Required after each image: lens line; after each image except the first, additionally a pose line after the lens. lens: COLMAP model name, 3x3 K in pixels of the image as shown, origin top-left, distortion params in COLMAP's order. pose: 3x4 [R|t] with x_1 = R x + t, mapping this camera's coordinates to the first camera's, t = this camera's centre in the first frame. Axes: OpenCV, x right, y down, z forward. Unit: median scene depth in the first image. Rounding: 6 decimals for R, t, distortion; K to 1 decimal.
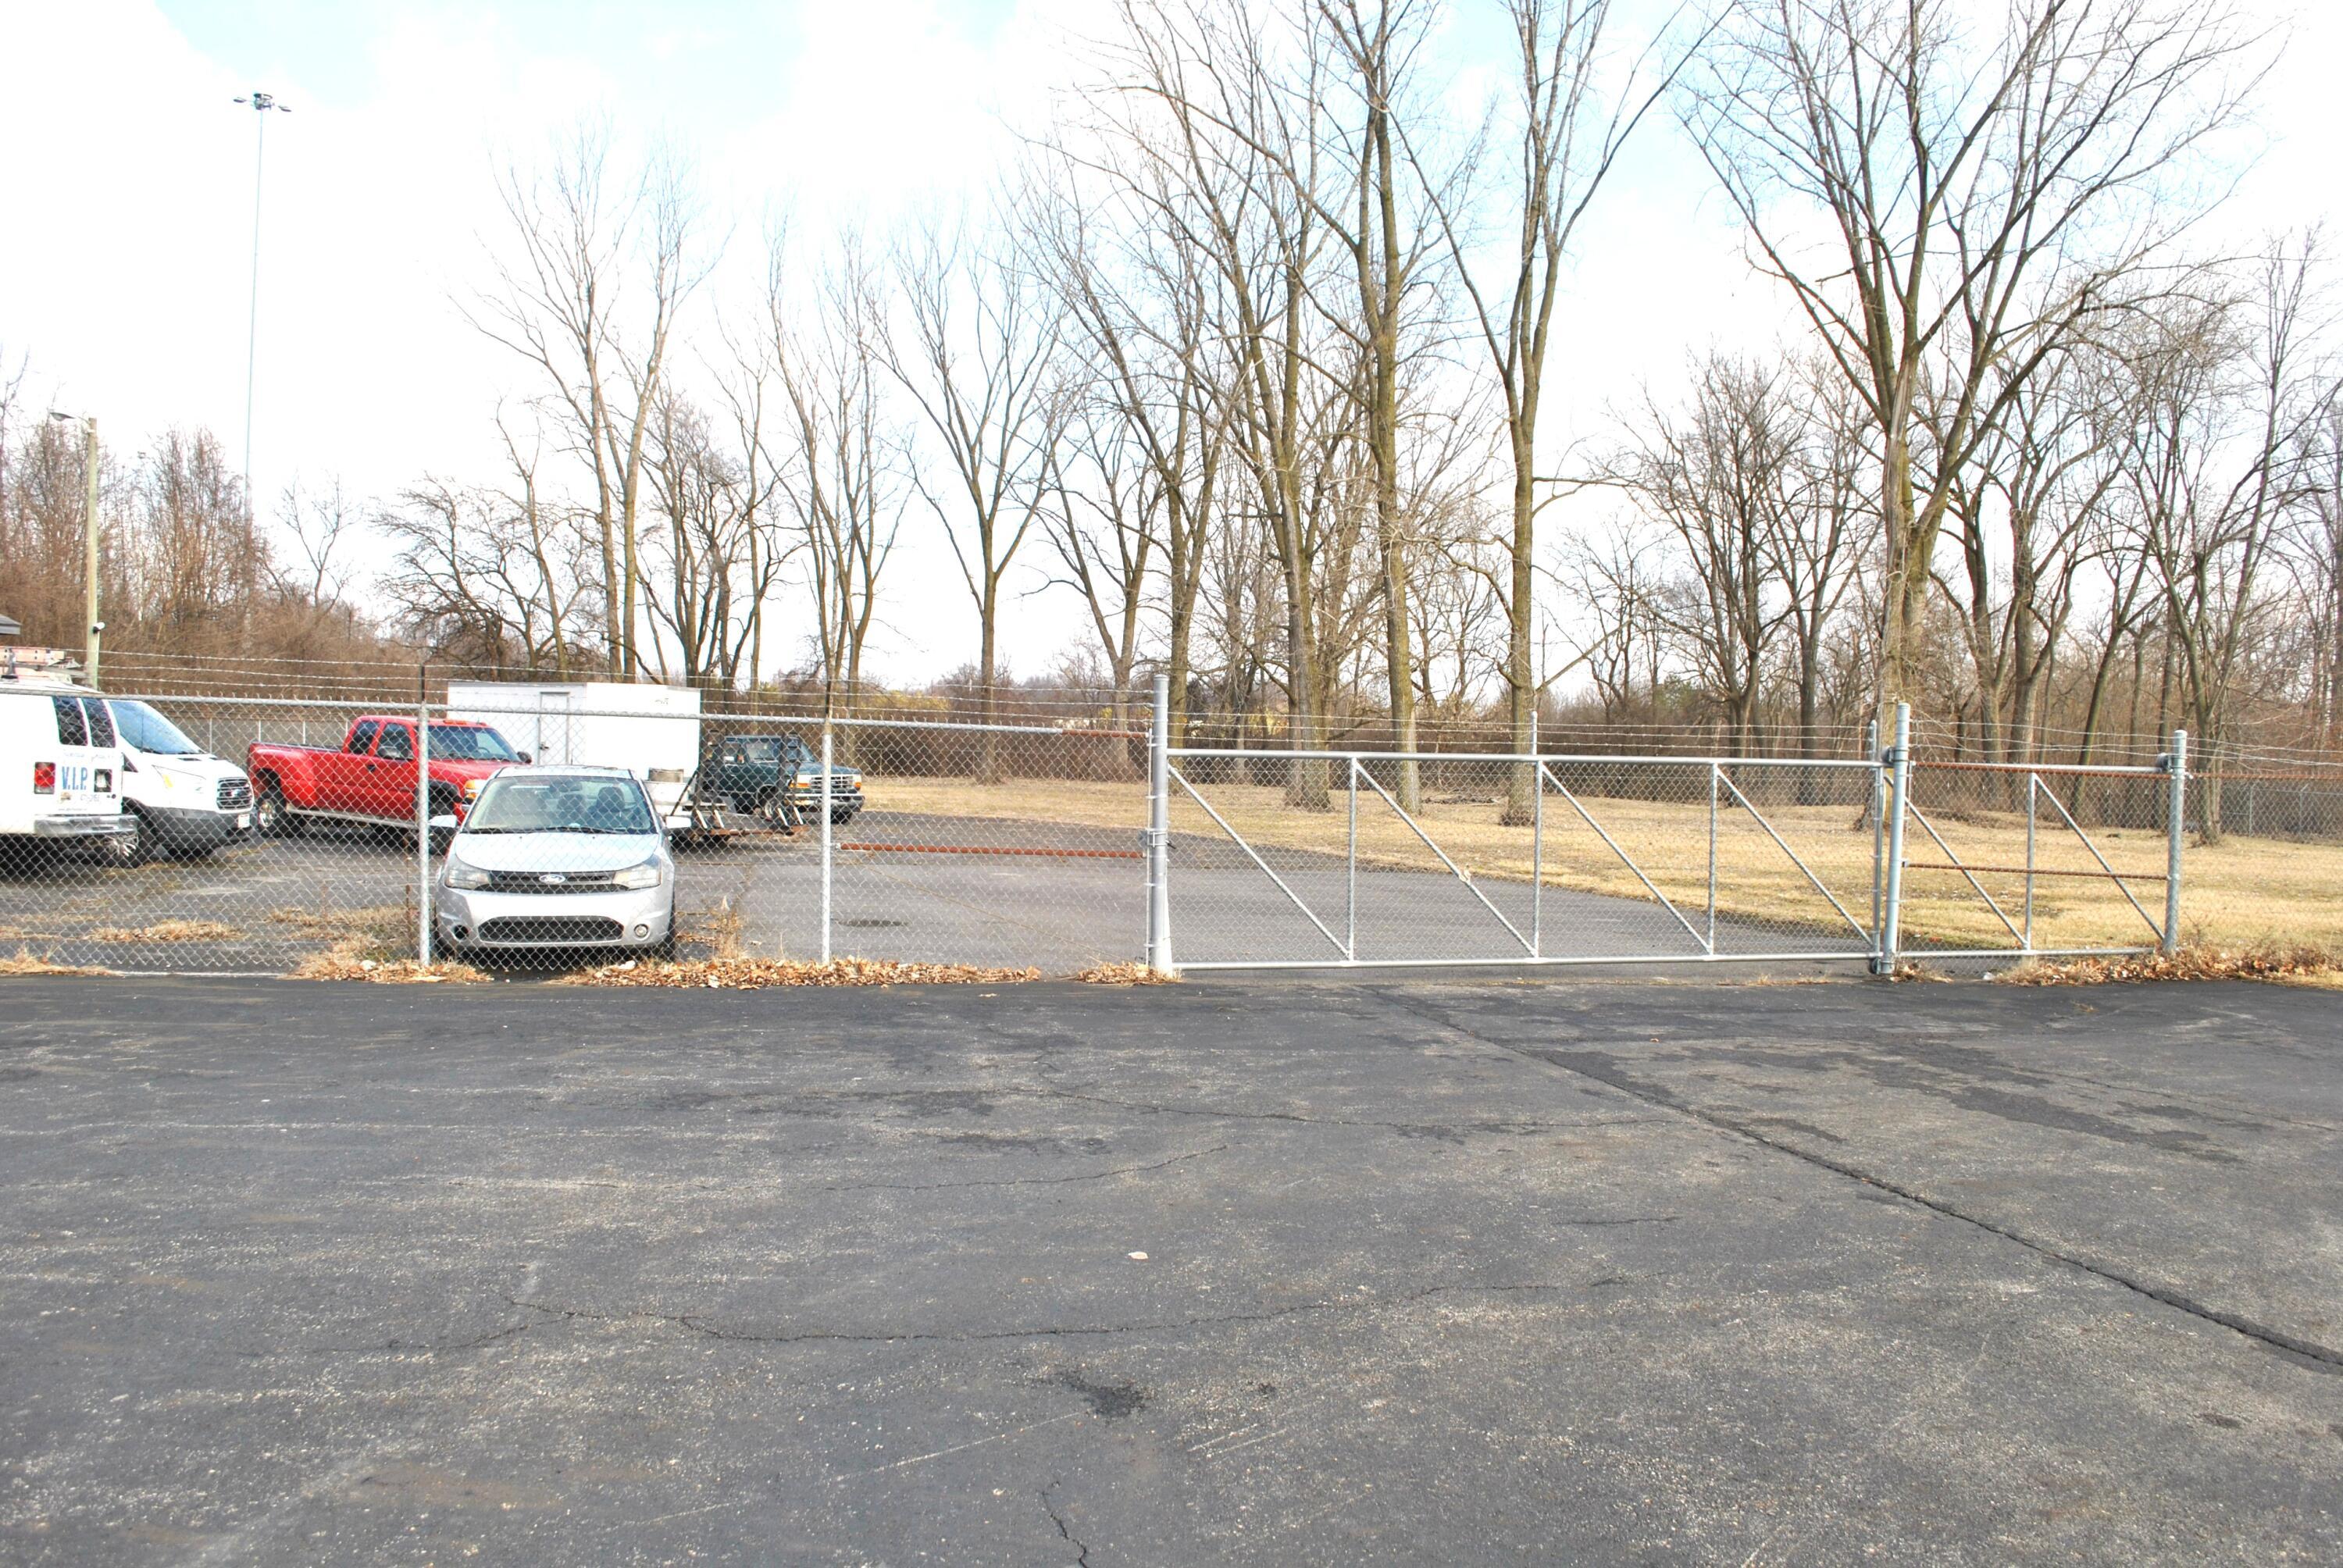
lens RADIAL K [[1845.2, 0, 1191.3], [0, 1845.2, 773.2], [0, 0, 1]] dist [-0.076260, 0.005201]
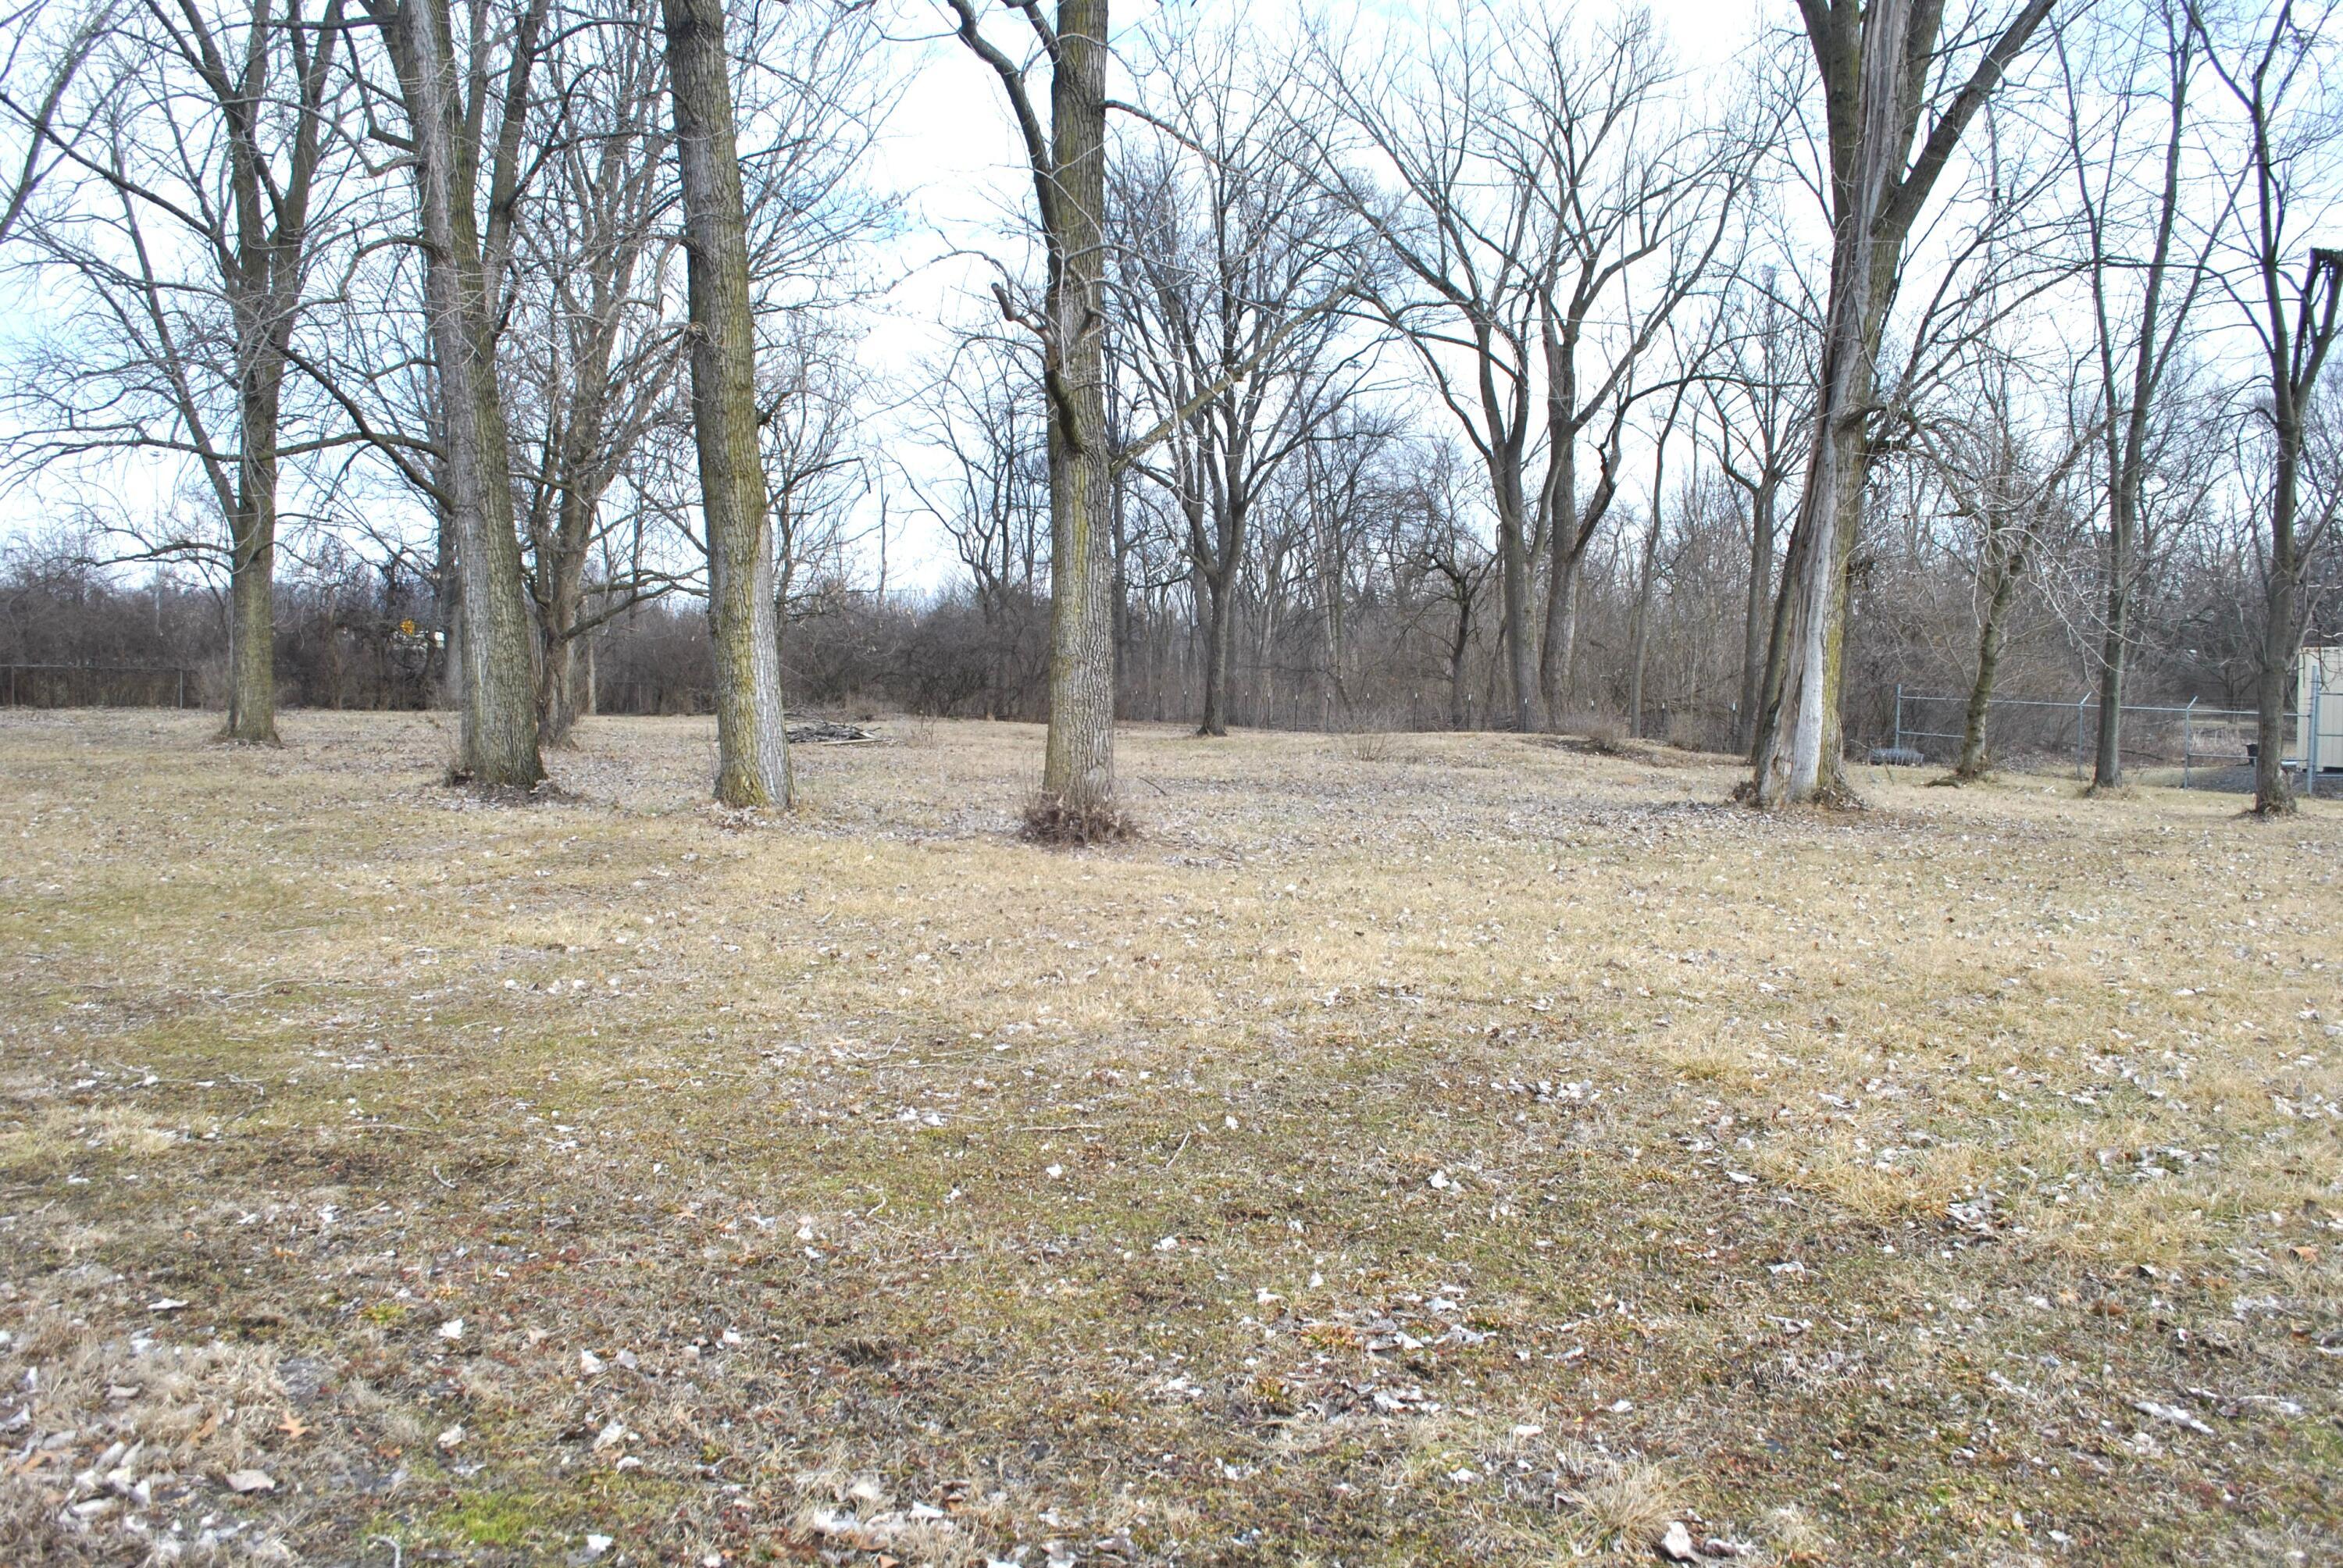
lens RADIAL K [[1845.2, 0, 1191.3], [0, 1845.2, 773.2], [0, 0, 1]] dist [-0.076260, 0.005201]
pose [[0.929162, -0.028290, 0.368589, 0.149450], [0.011509, 0.998798, 0.047648, -0.001127], [-0.369494, -0.040030, 0.928370, 1.460967]]
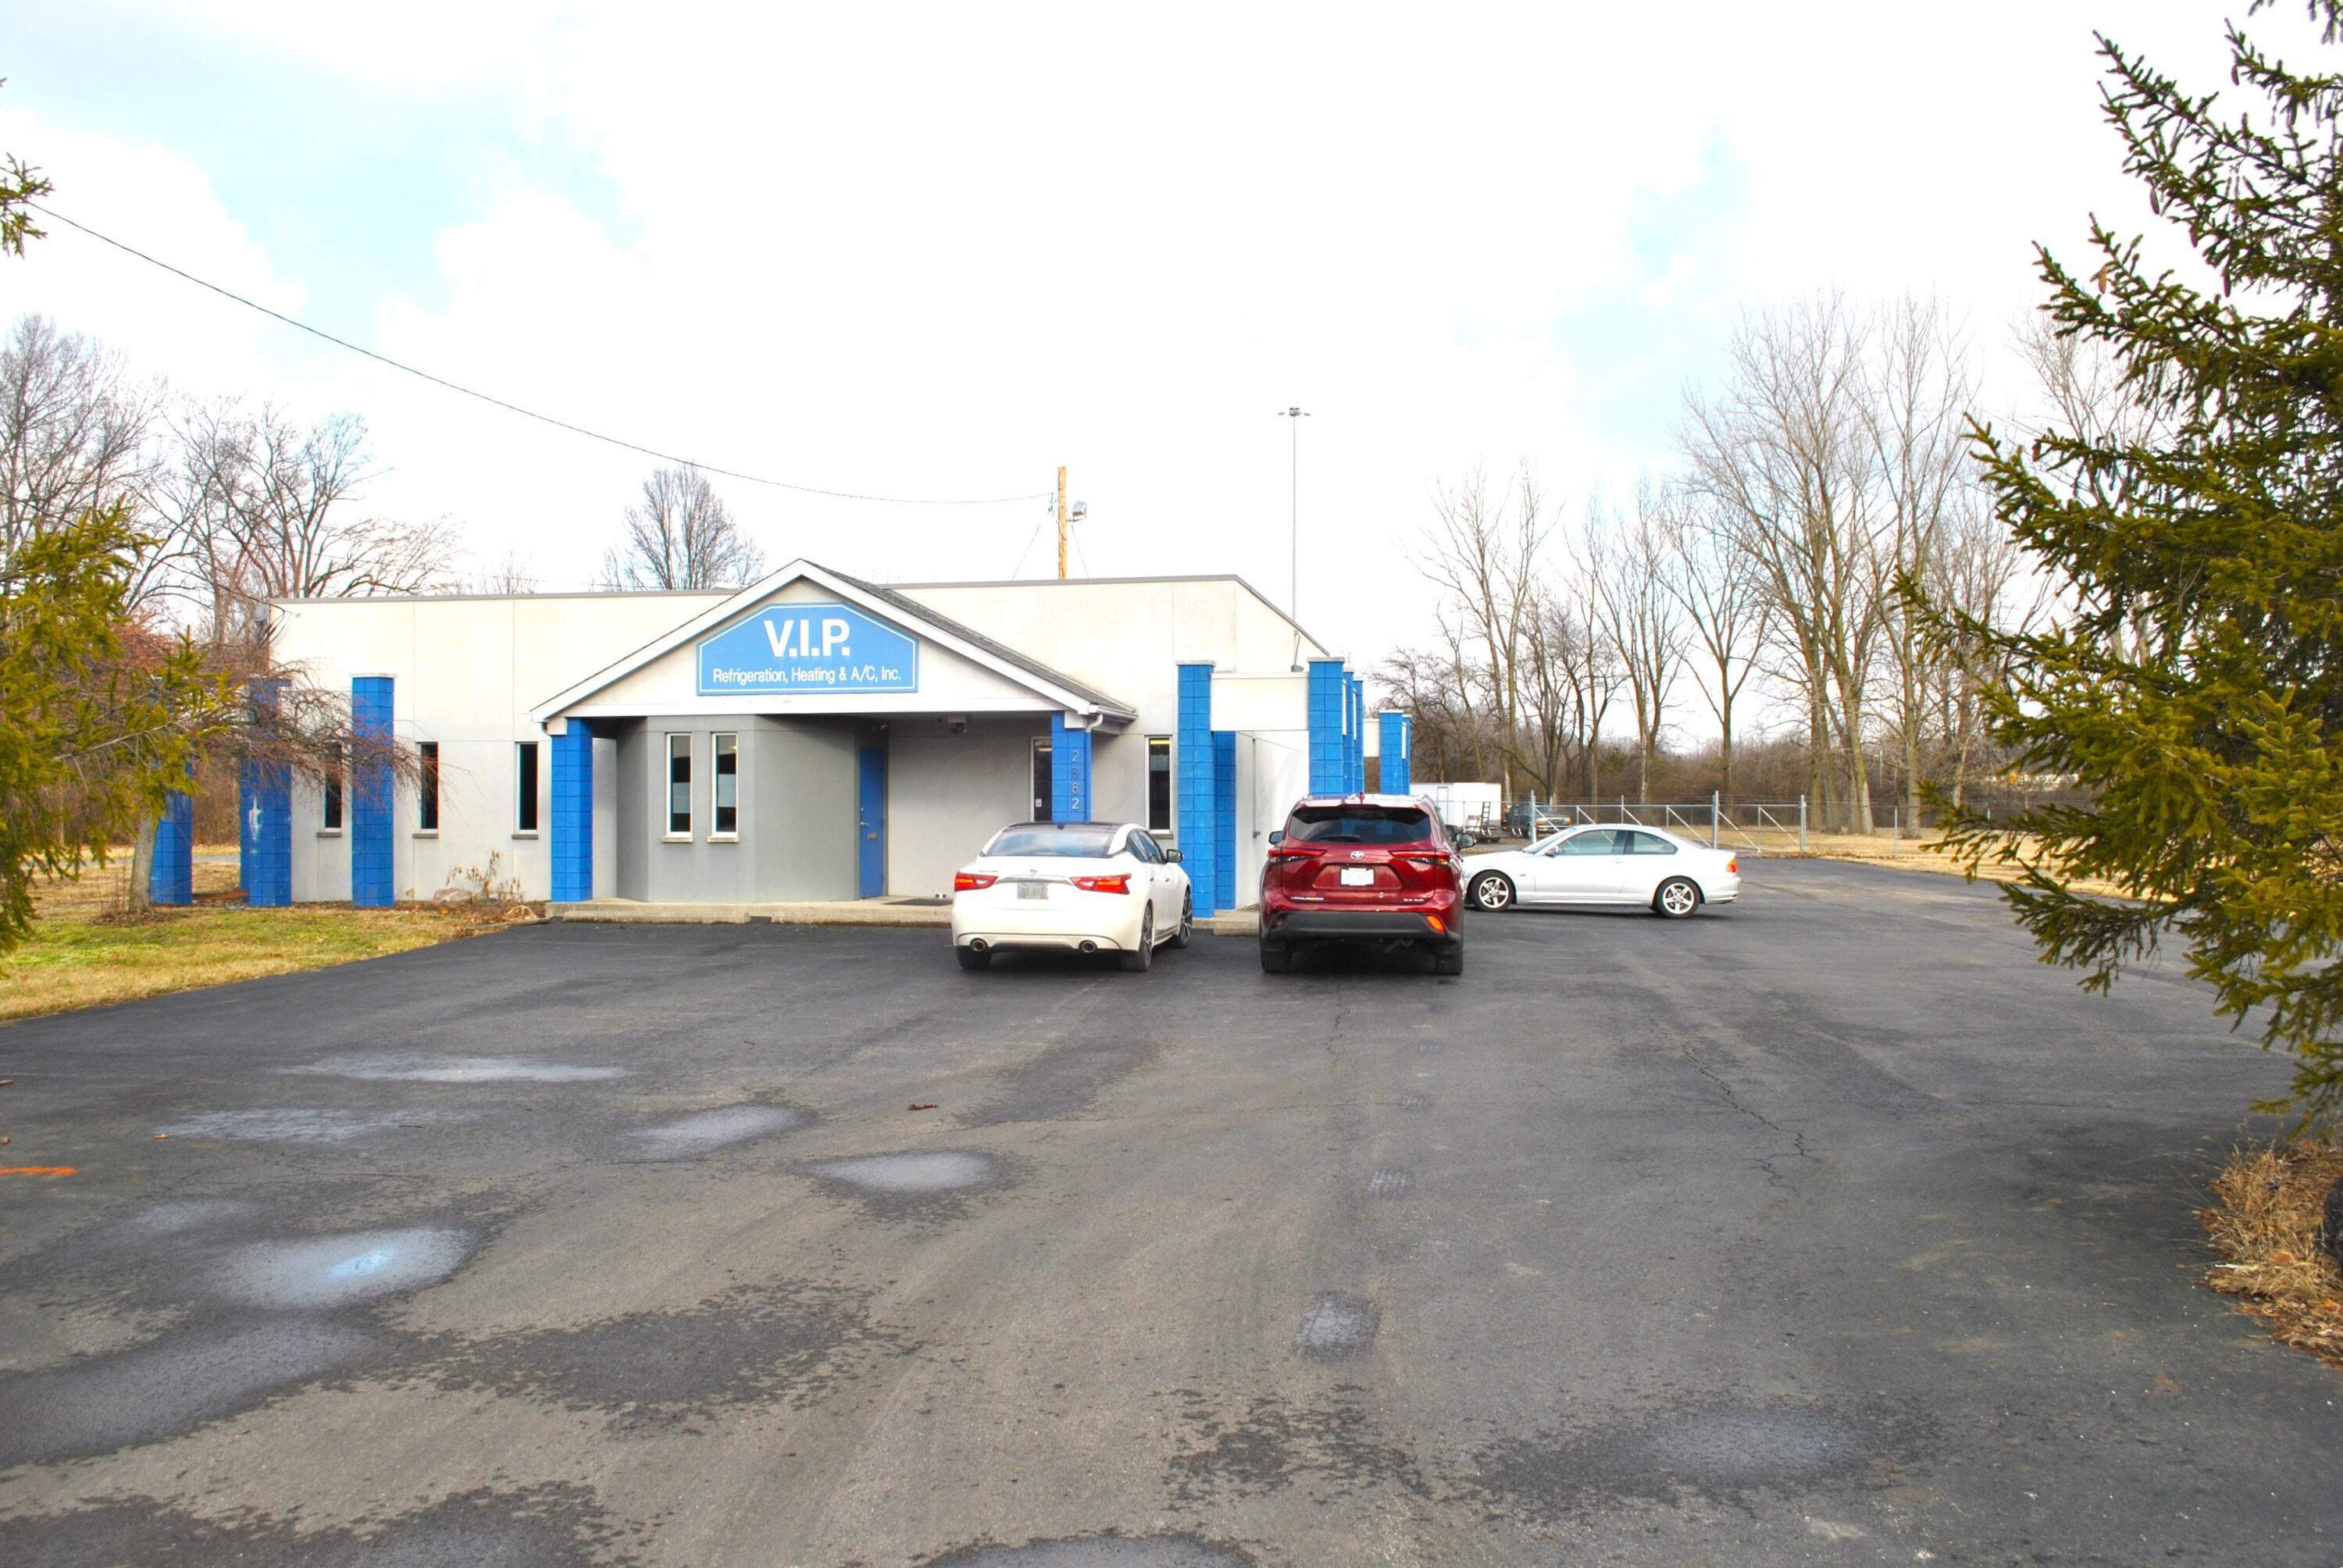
lens RADIAL K [[1905.0, 0, 1171.5], [0, 1905.0, 784.0], [0, 0, 1]] dist [-0.075098, -0.005293]
pose [[0.866077, -0.021603, -0.499444, 1.095773], [0.007760, 0.999526, -0.029778, 0.047266], [0.499850, 0.021914, 0.865834, -2.505618]]
